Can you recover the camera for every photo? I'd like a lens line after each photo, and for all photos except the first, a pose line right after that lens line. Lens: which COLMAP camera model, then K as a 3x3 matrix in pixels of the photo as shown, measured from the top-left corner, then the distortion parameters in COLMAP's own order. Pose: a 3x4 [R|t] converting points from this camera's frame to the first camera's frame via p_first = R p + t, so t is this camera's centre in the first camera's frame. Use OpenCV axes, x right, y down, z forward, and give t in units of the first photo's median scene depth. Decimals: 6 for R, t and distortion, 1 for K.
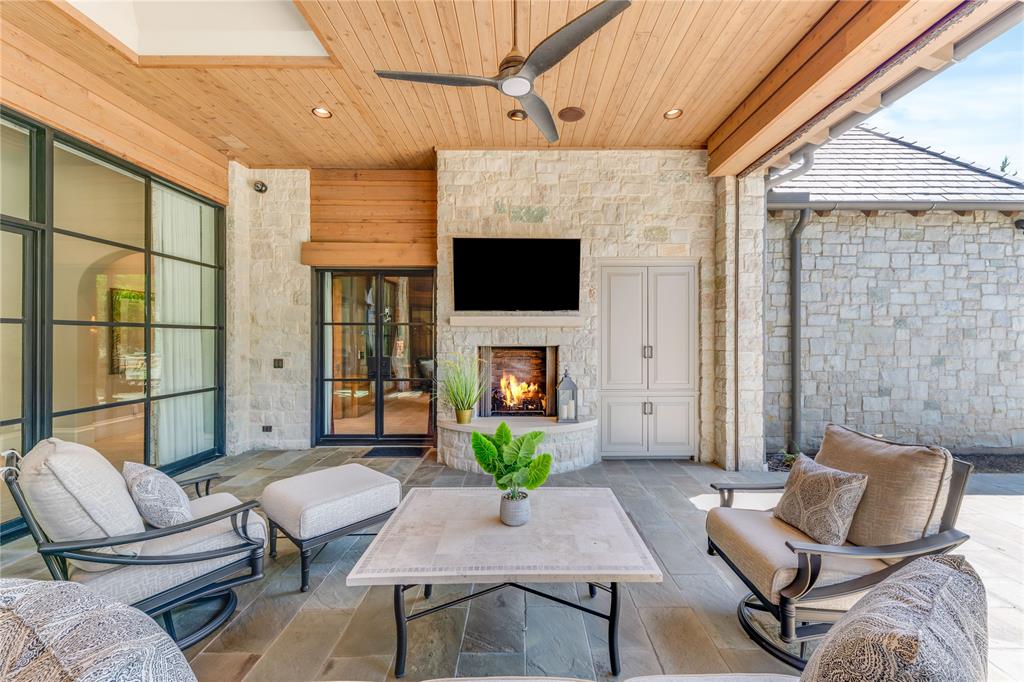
lens RADIAL K [[402.9, 0, 516.1], [0, 402.9, 332.7], [0, 0, 1]] dist [0.002722, -0.000011]
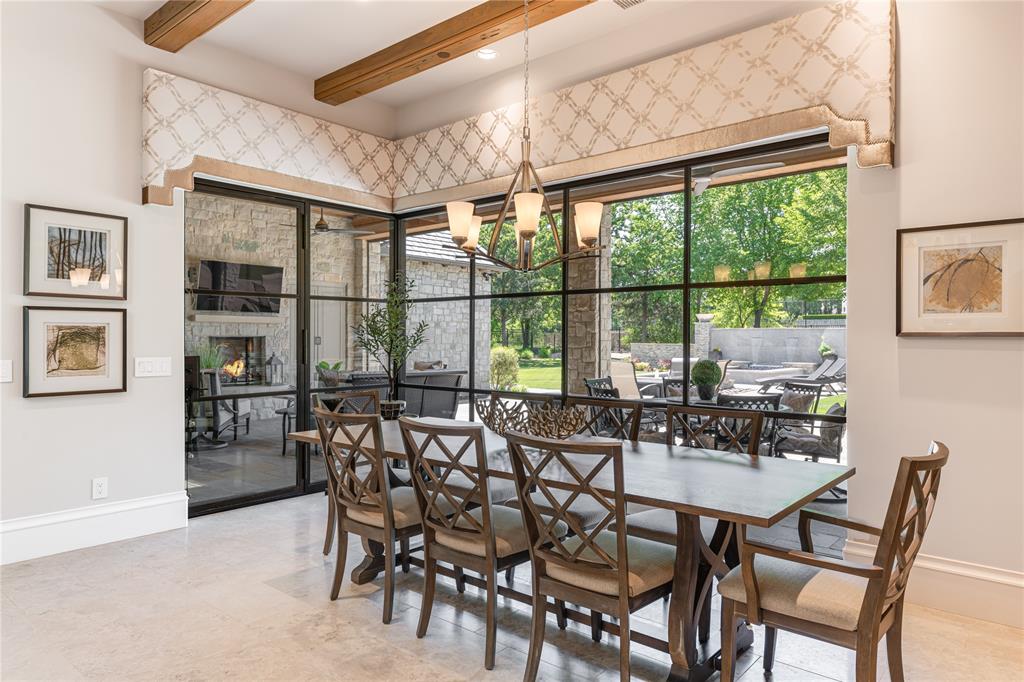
lens RADIAL K [[640.1, 0, 518.6], [0, 640.1, 337.3], [0, 0, 1]] dist [0.008466, 0.000619]
pose [[0.647216, 0.002120, 0.762303, -1.091835], [-0.000708, 0.999997, -0.002179, 0.039852], [-0.762306, 0.000870, 0.647216, -1.239171]]
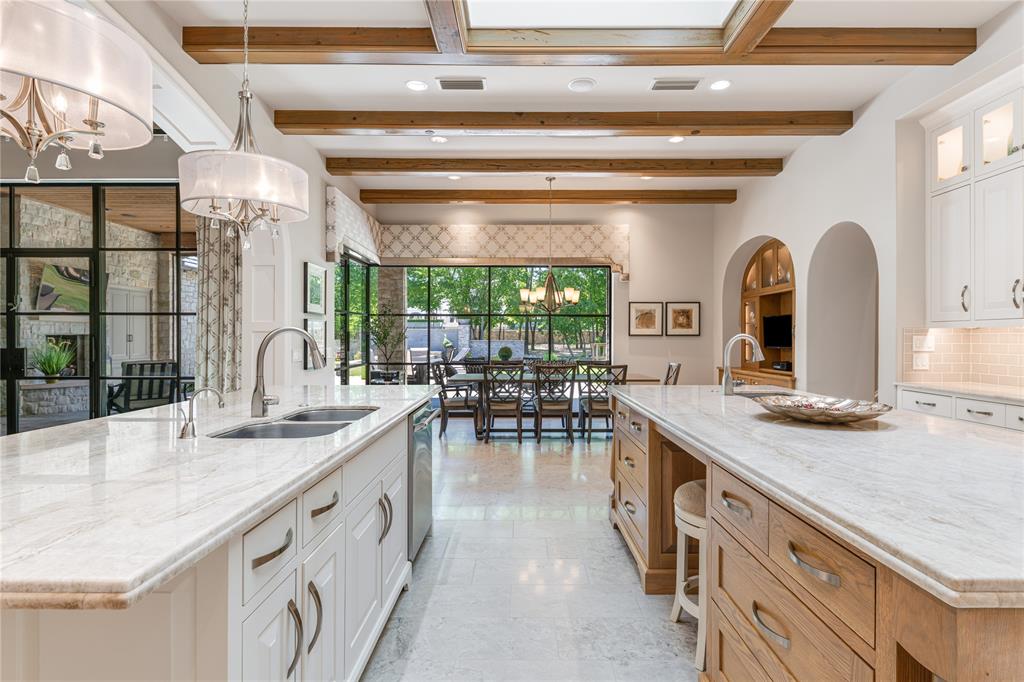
lens RADIAL K [[502.4, 0, 510.7], [0, 502.4, 336.0], [0, 0, 1]] dist [0.009049, -0.006055]
pose [[0.008612, -0.000566, 0.999963, -1.956064], [-0.000553, 1.000000, 0.000571, 0.037387], [-0.999963, -0.000558, 0.008612, -0.746581]]
